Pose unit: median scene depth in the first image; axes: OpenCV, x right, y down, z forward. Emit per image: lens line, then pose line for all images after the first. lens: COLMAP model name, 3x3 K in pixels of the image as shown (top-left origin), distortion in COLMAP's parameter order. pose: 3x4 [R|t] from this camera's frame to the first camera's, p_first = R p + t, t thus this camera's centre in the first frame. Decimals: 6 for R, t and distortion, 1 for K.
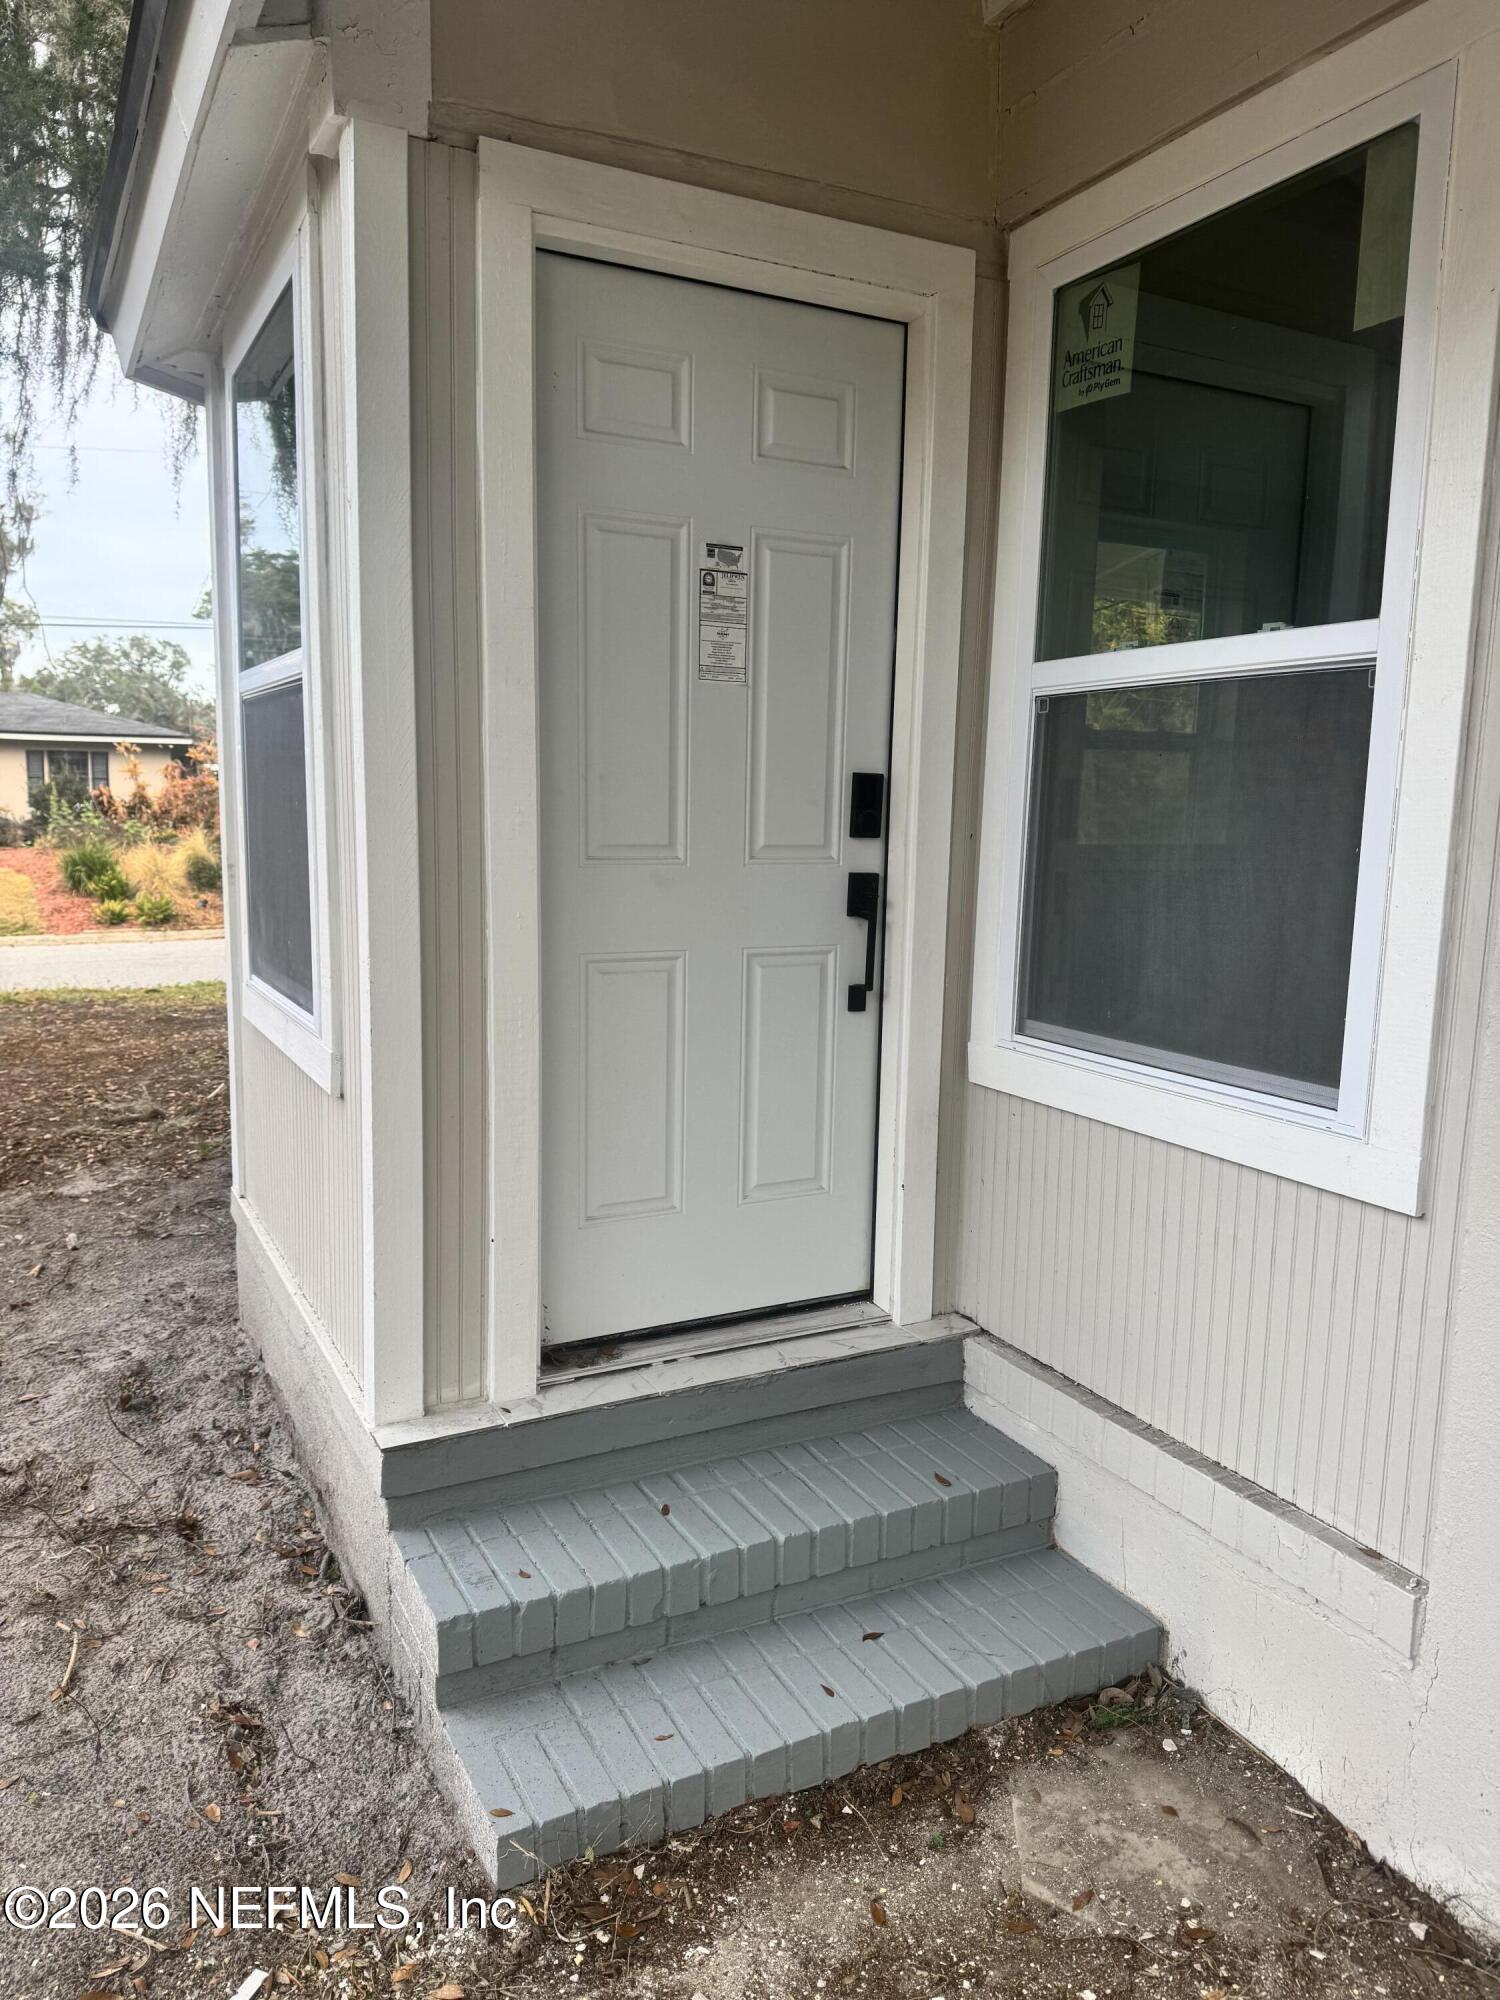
lens RADIAL K [[1409.5, 0, 750.0], [0, 1409.5, 1000.0], [0, 0, 1]] dist [-0.000309, -0.004776]
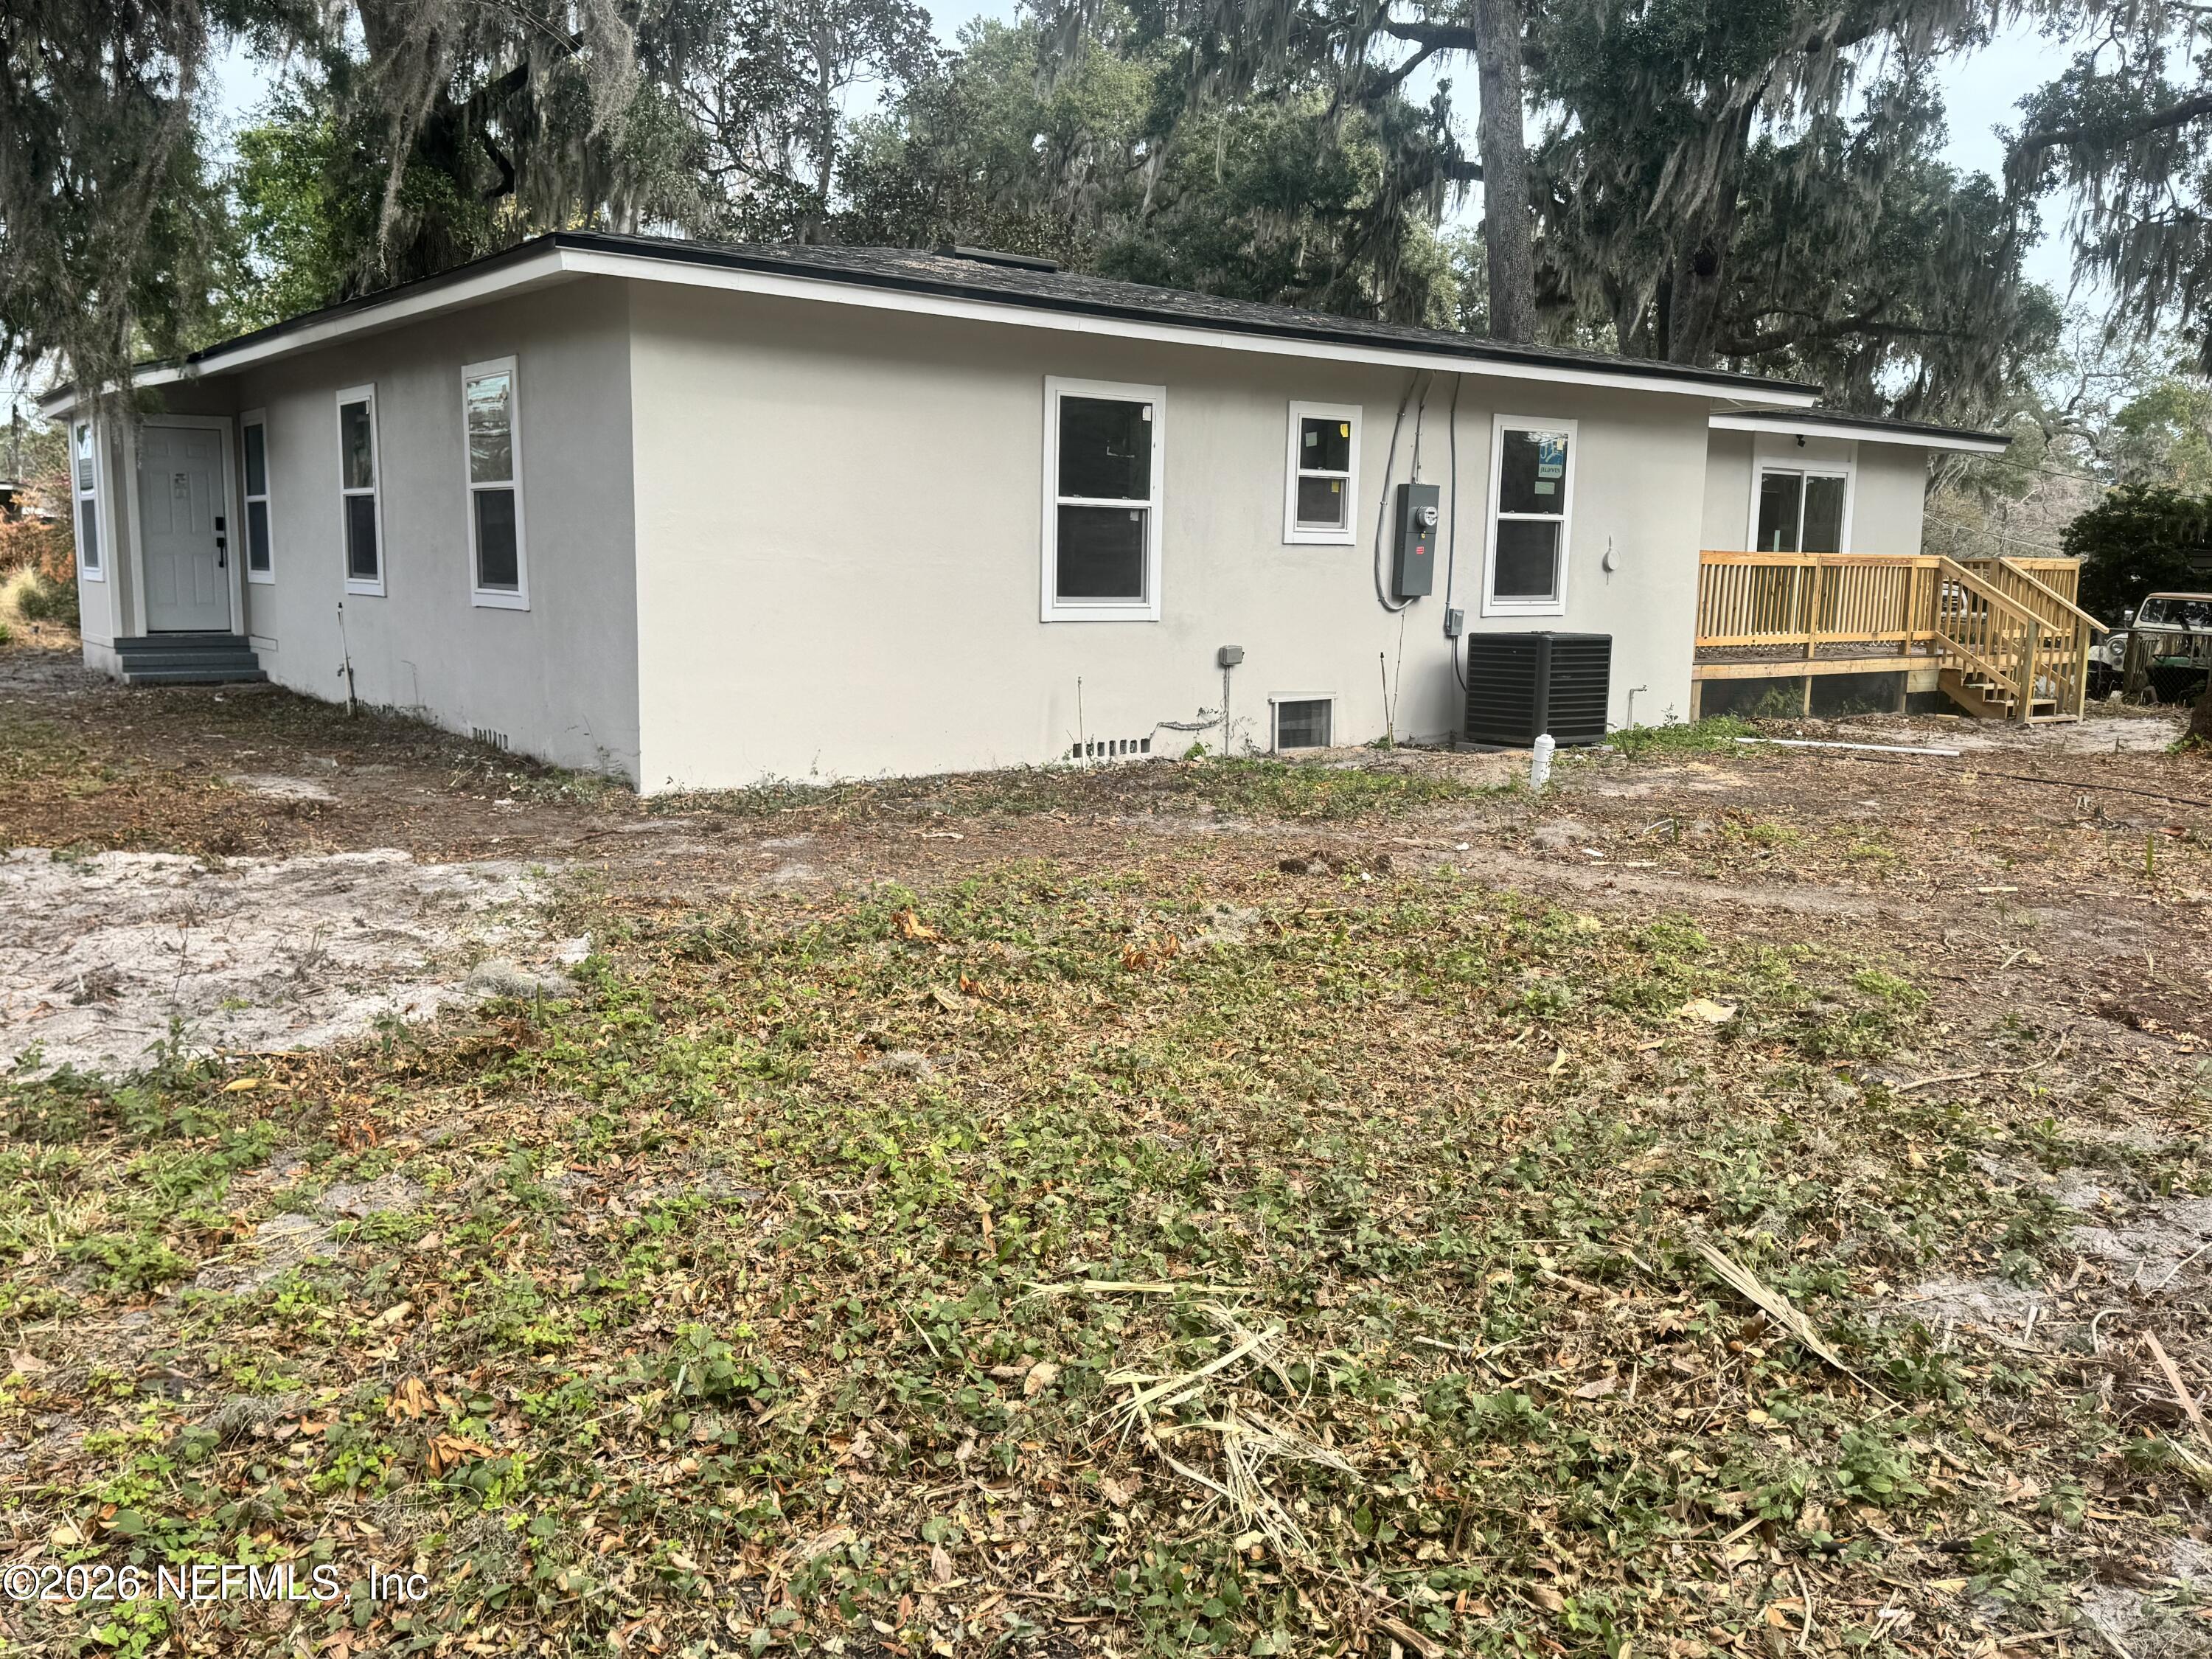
lens RADIAL K [[1863.0, 0, 1106.0], [0, 1863.0, 829.5], [0, 0, 1]] dist [-0.003445, -0.007130]
pose [[0.986185, -0.022181, 0.164154, 2.068258], [0.021575, 0.999752, 0.005474, 0.969754], [-0.164235, -0.001856, 0.986419, -5.971341]]
